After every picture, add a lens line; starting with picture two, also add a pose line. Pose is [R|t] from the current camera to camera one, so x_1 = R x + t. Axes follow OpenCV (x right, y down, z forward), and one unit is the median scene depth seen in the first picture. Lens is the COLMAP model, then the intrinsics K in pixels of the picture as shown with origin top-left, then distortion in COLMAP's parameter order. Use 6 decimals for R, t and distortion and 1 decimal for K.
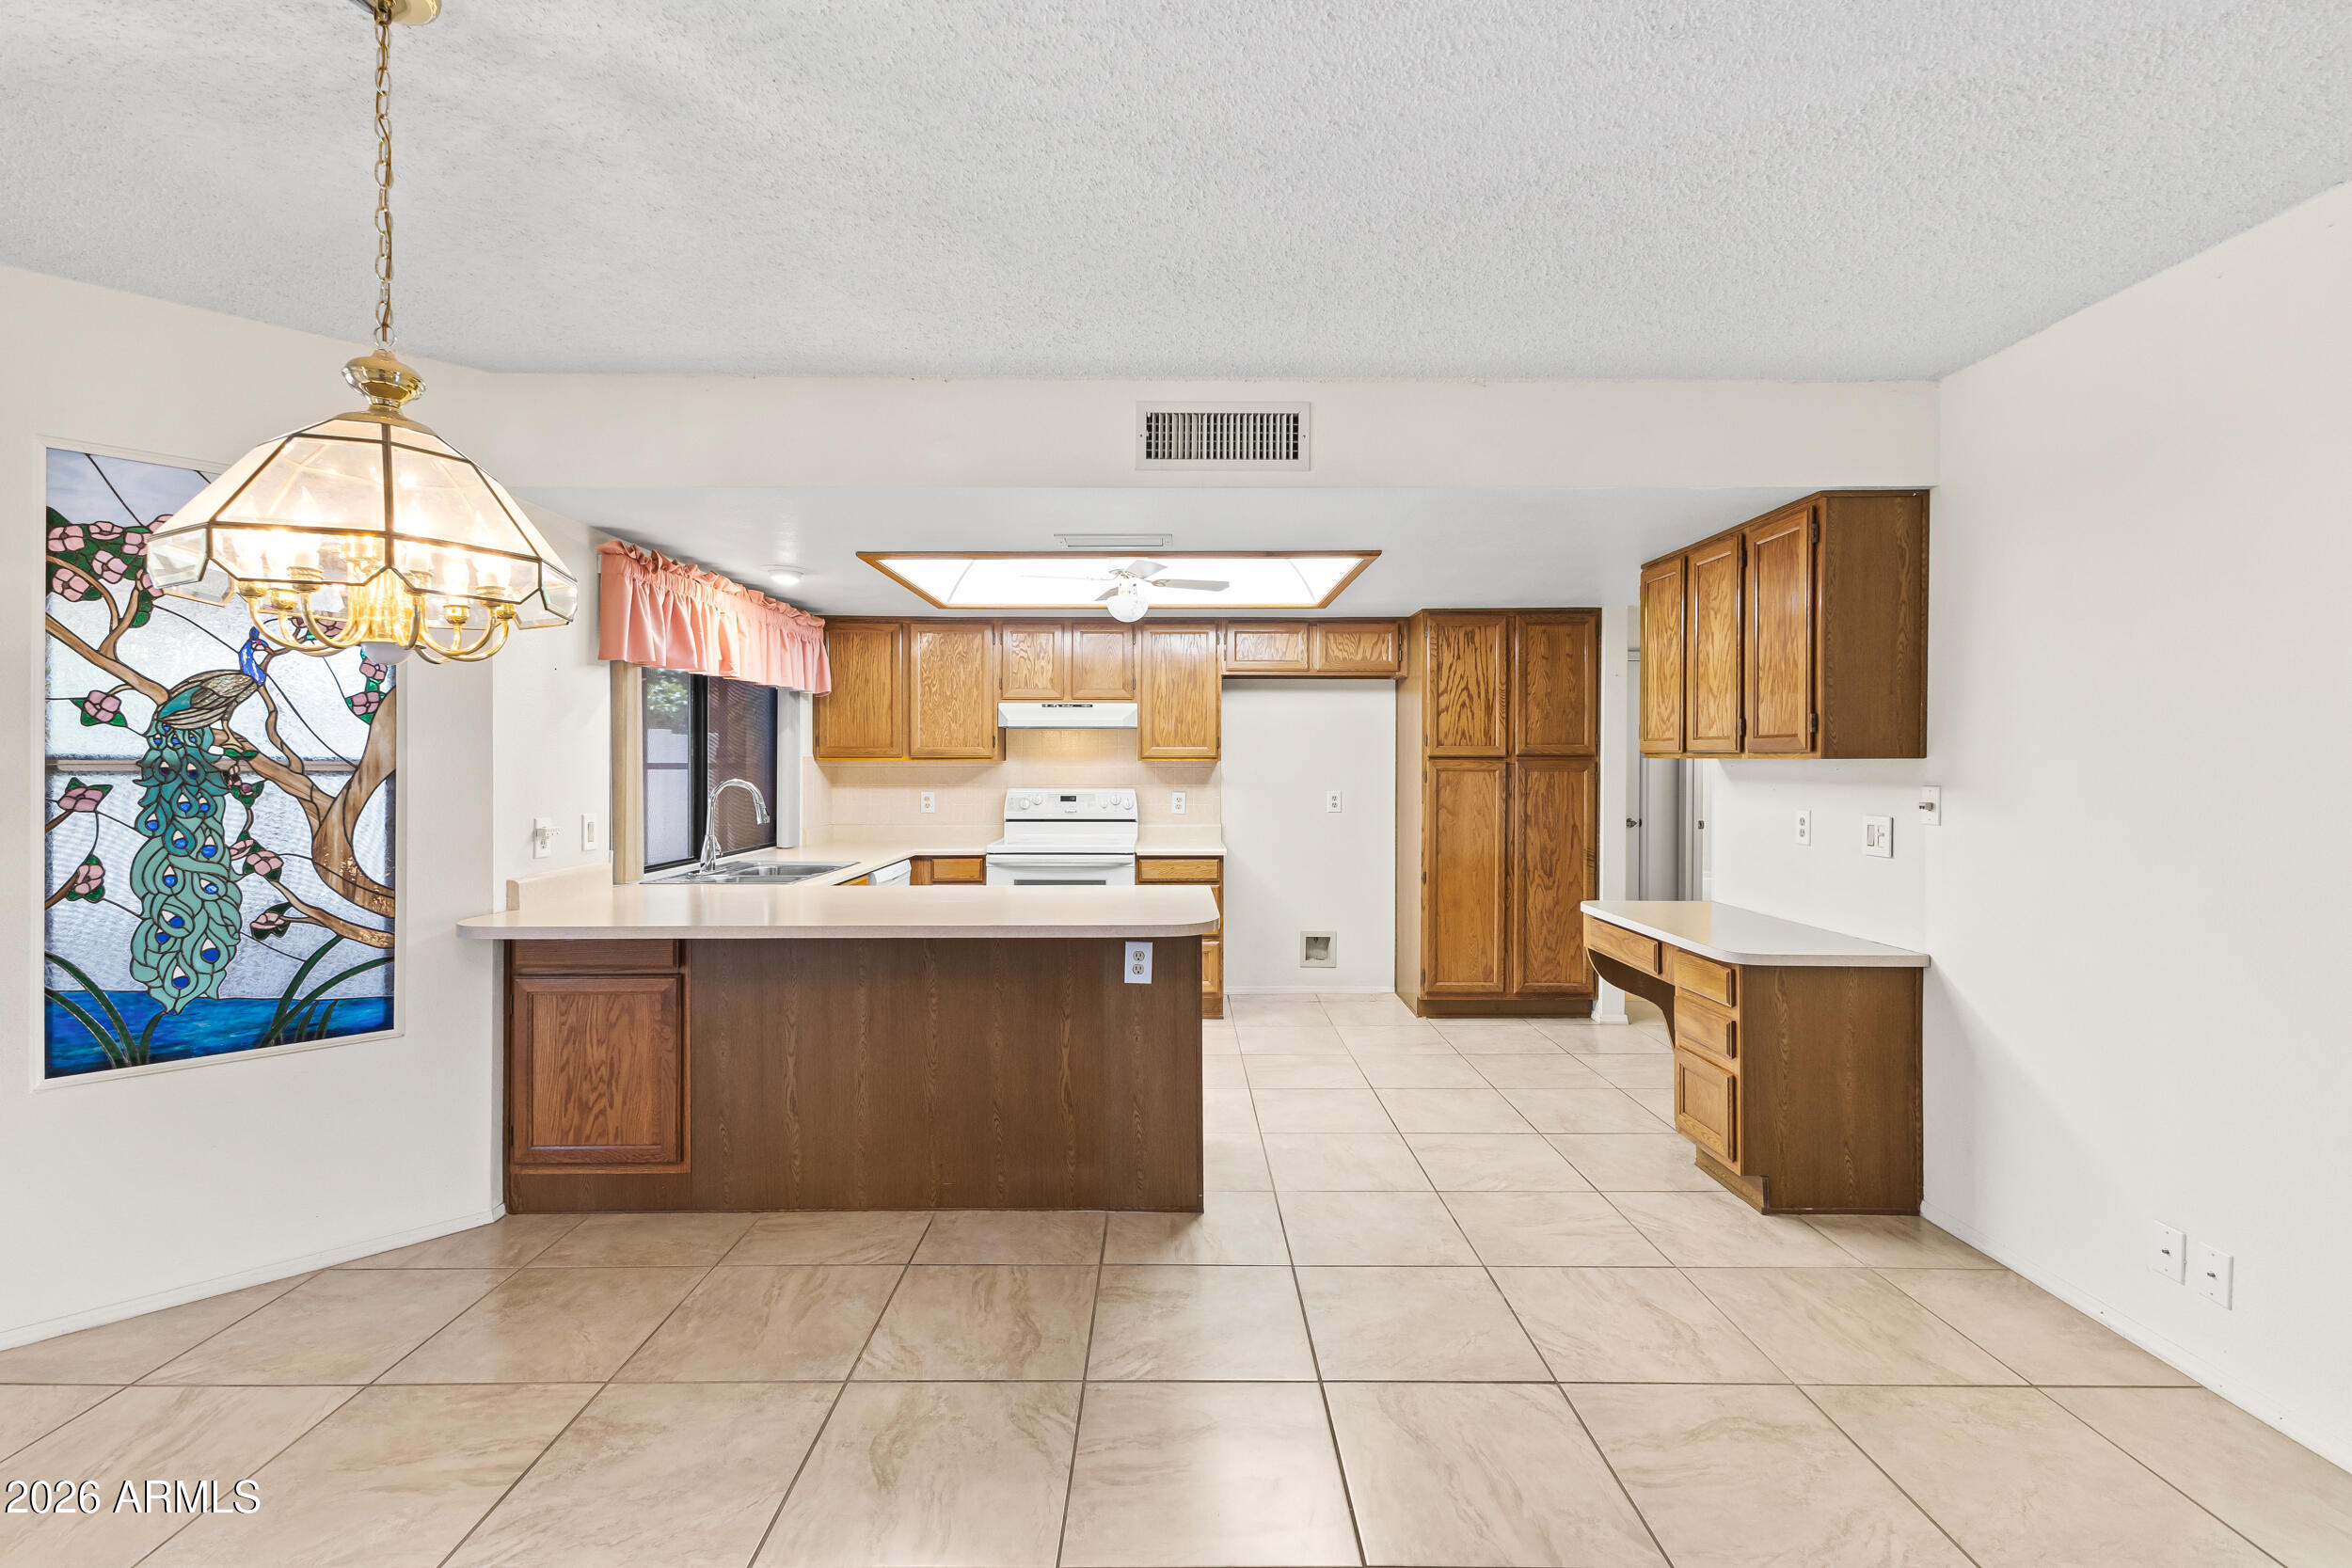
lens RADIAL K [[1019.6, 0, 1175.3], [0, 1019.6, 767.7], [0, 0, 1]] dist [0.009570, -0.000337]
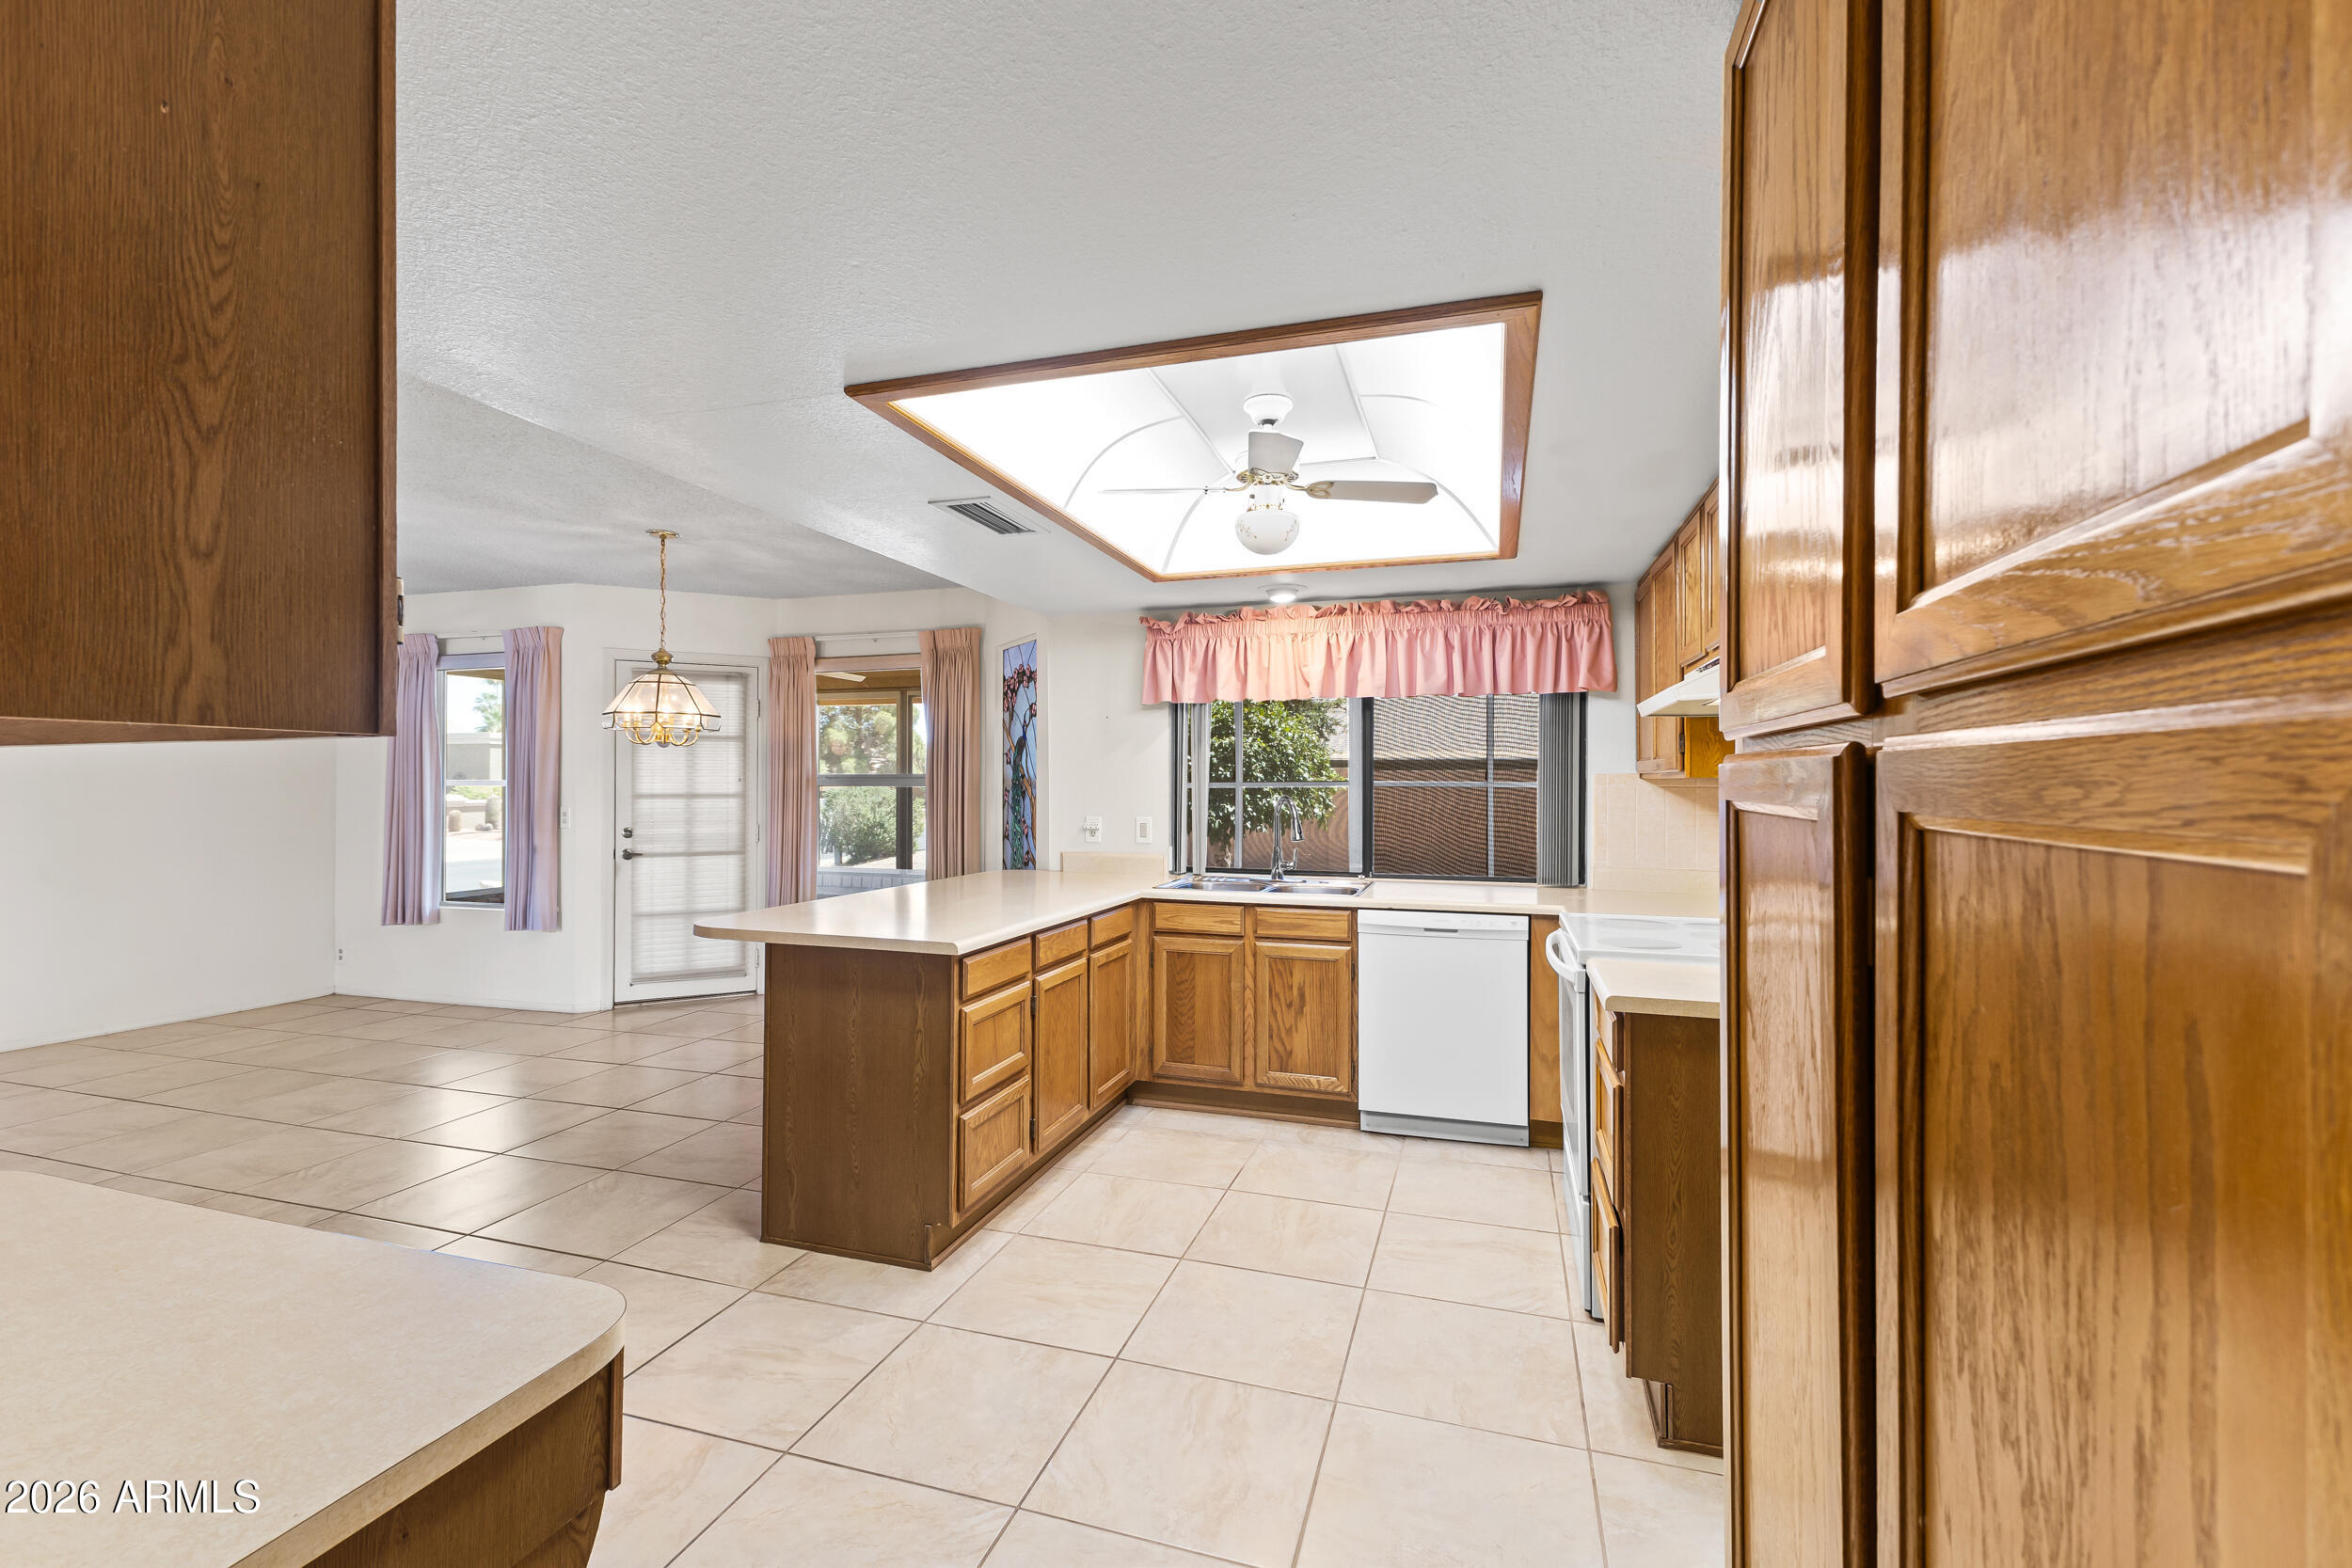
lens RADIAL K [[1015.8, 0, 1175.0], [0, 1015.8, 775.0], [0, 0, 1]] dist [0.010269, 0.000202]
pose [[-0.308152, -0.008322, -0.951301, 0.756712], [-0.008208, 0.999948, -0.006089, -0.003969], [0.951302, 0.005932, -0.308205, 1.521567]]
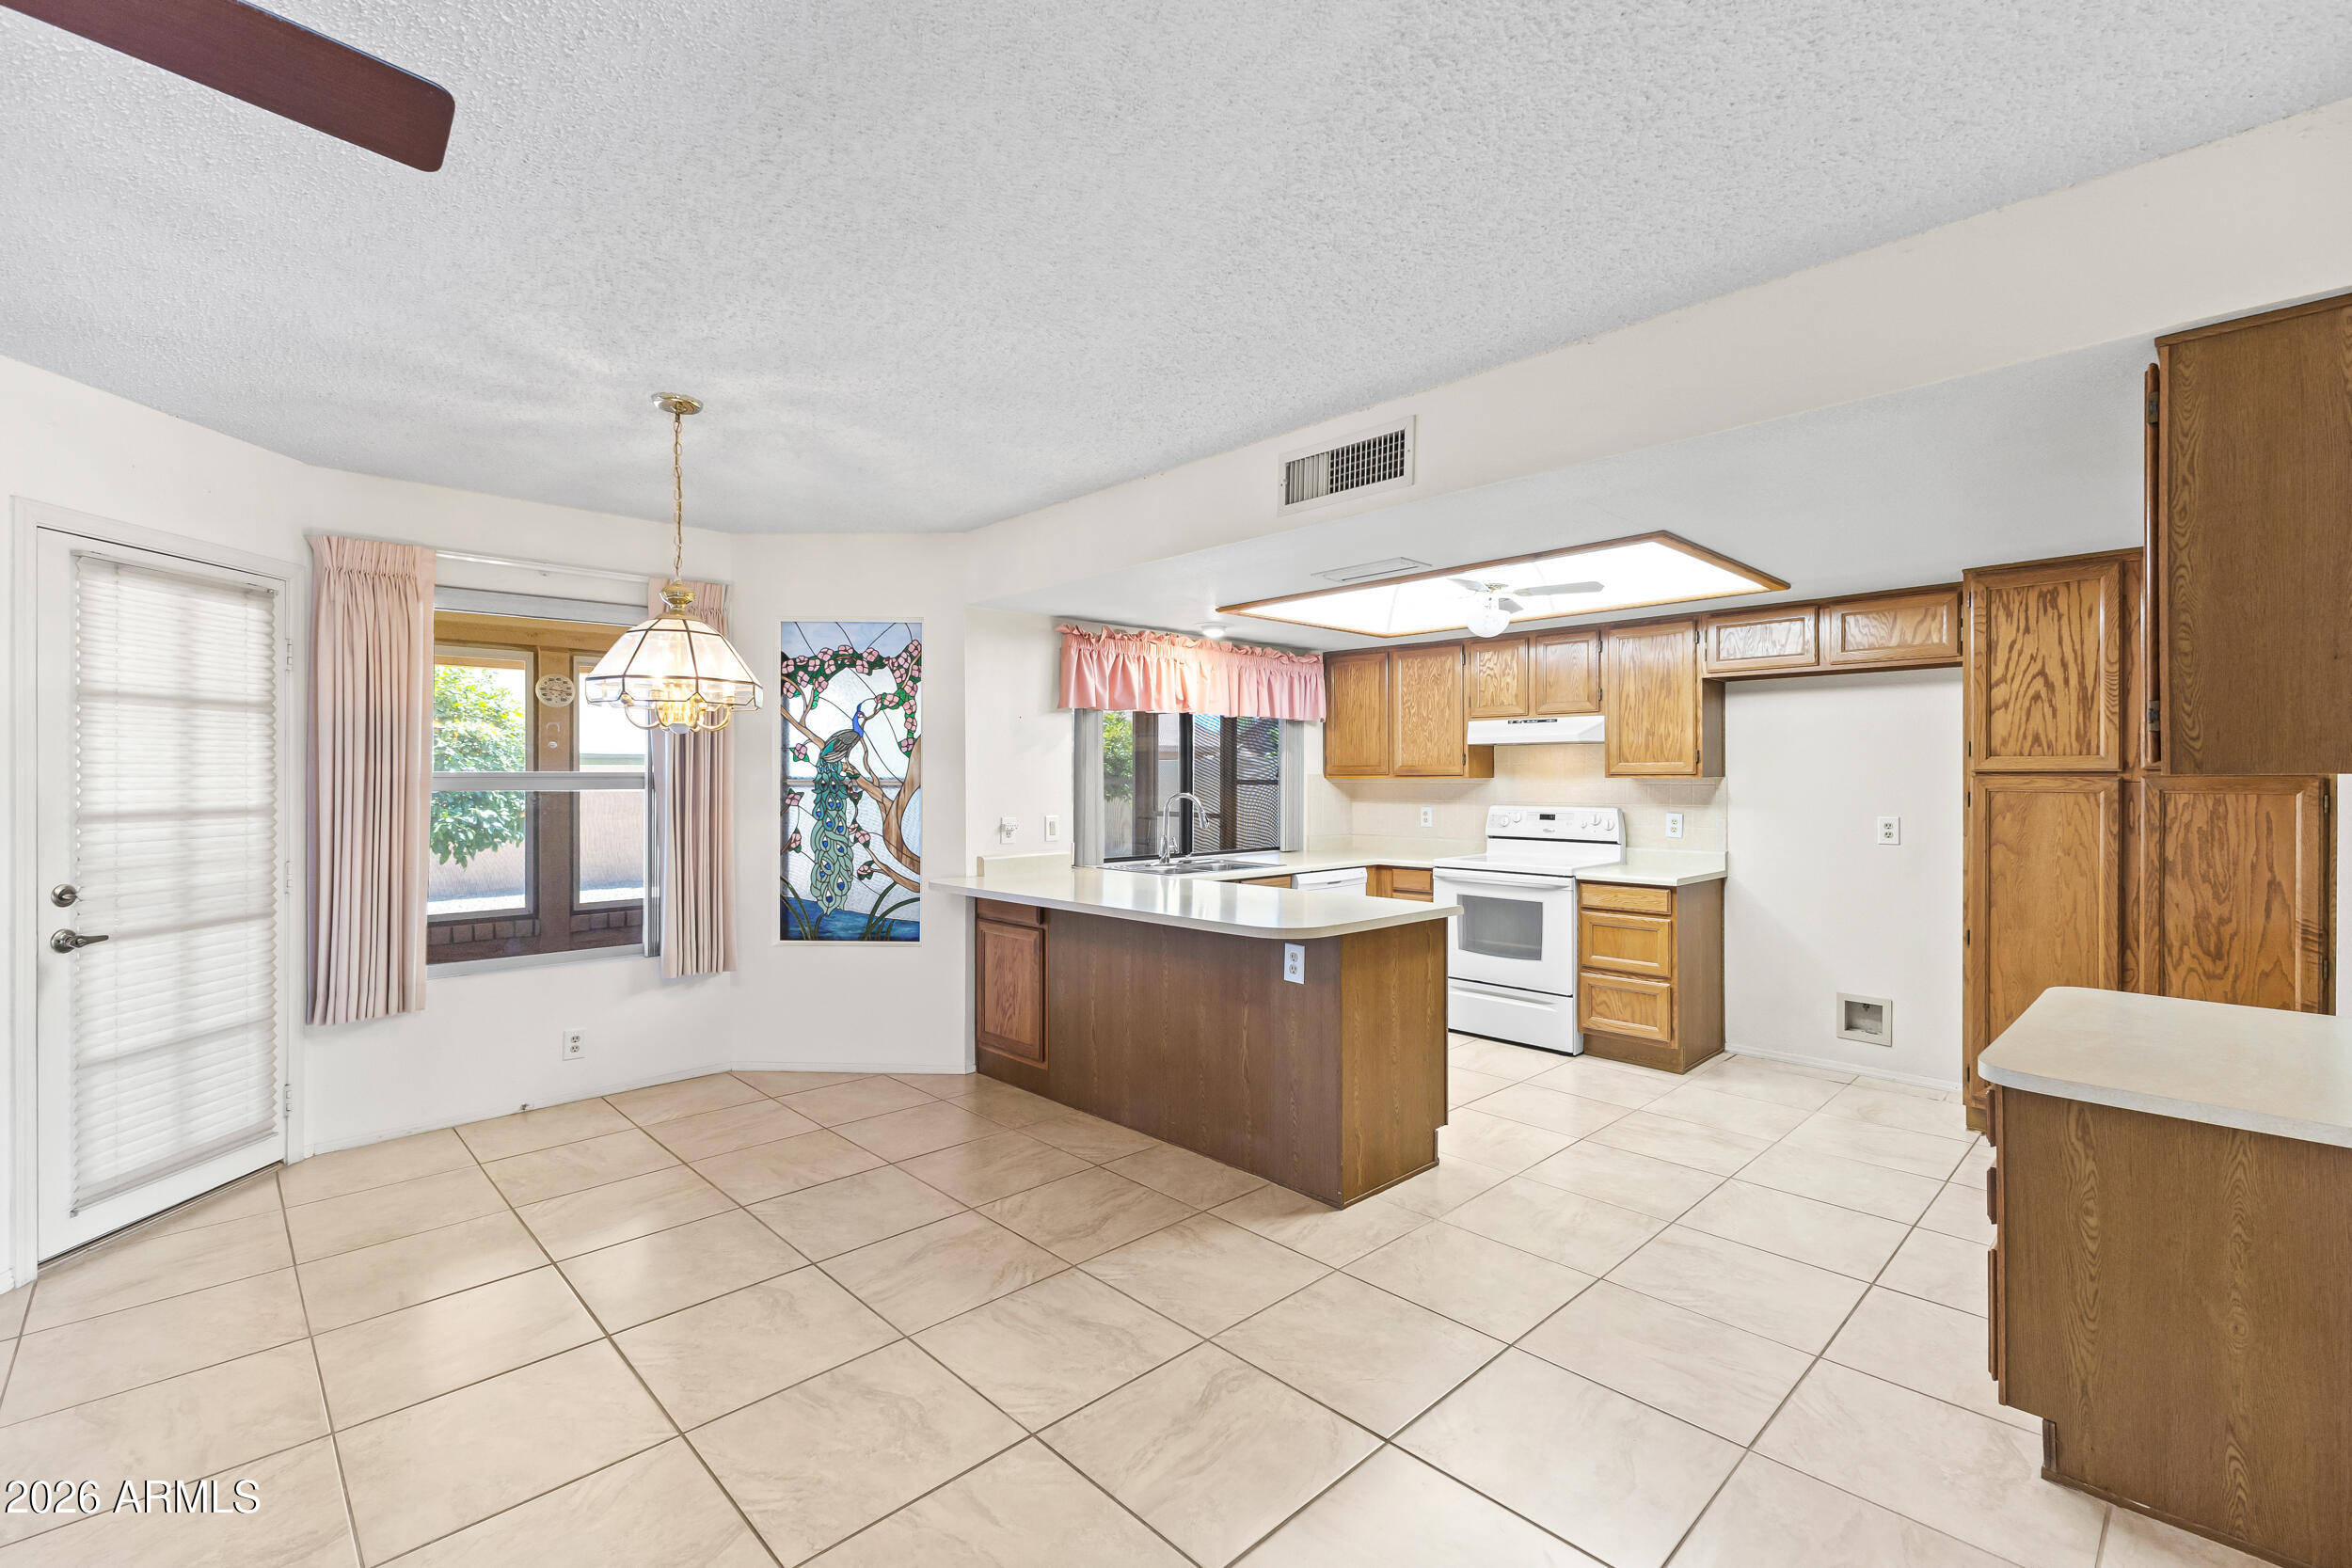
lens RADIAL K [[1019.7, 0, 1173.7], [0, 1019.7, 777.8], [0, 0, 1]] dist [0.008966, -0.000817]
pose [[0.691190, -0.001404, -0.722671, 0.606947], [-0.002769, 0.999986, -0.004592, -0.002424], [0.722667, 0.005175, 0.691176, 0.135743]]
